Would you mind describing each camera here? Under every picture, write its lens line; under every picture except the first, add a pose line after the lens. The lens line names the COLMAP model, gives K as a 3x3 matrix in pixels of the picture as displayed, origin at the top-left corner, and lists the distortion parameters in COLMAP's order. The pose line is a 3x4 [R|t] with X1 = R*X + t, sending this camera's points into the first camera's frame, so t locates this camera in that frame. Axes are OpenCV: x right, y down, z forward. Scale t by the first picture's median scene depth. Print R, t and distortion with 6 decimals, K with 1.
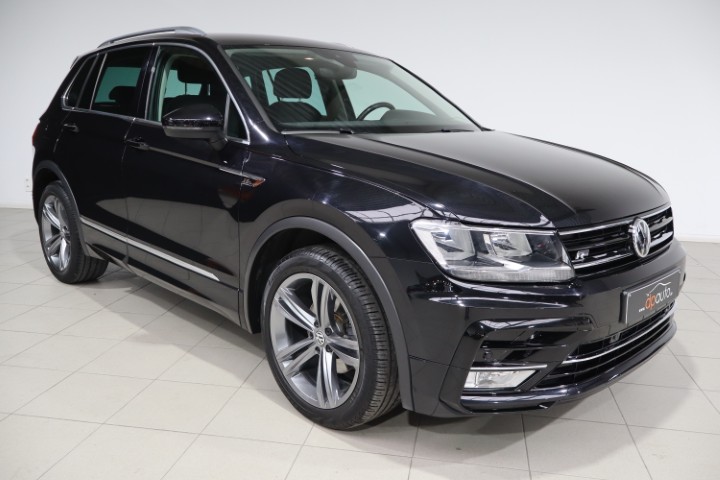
lens RADIAL K [[658.1, 0, 360.0], [0, 658.1, 240.0], [0, 0, 1]] dist [-0.001425, 0.000381]
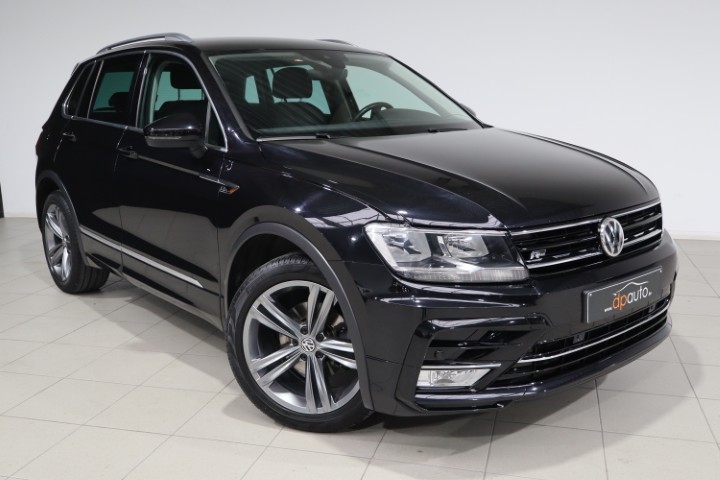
lens RADIAL K [[745.0, 0, 360.0], [0, 745.0, 240.0], [0, 0, 1]] dist [0.005985, 0.003089]
pose [[0.996515, -0.019426, -0.081114, 0.124103], [0.018968, 0.999800, -0.006409, 0.001537], [0.081223, 0.004848, 0.996684, -0.125035]]
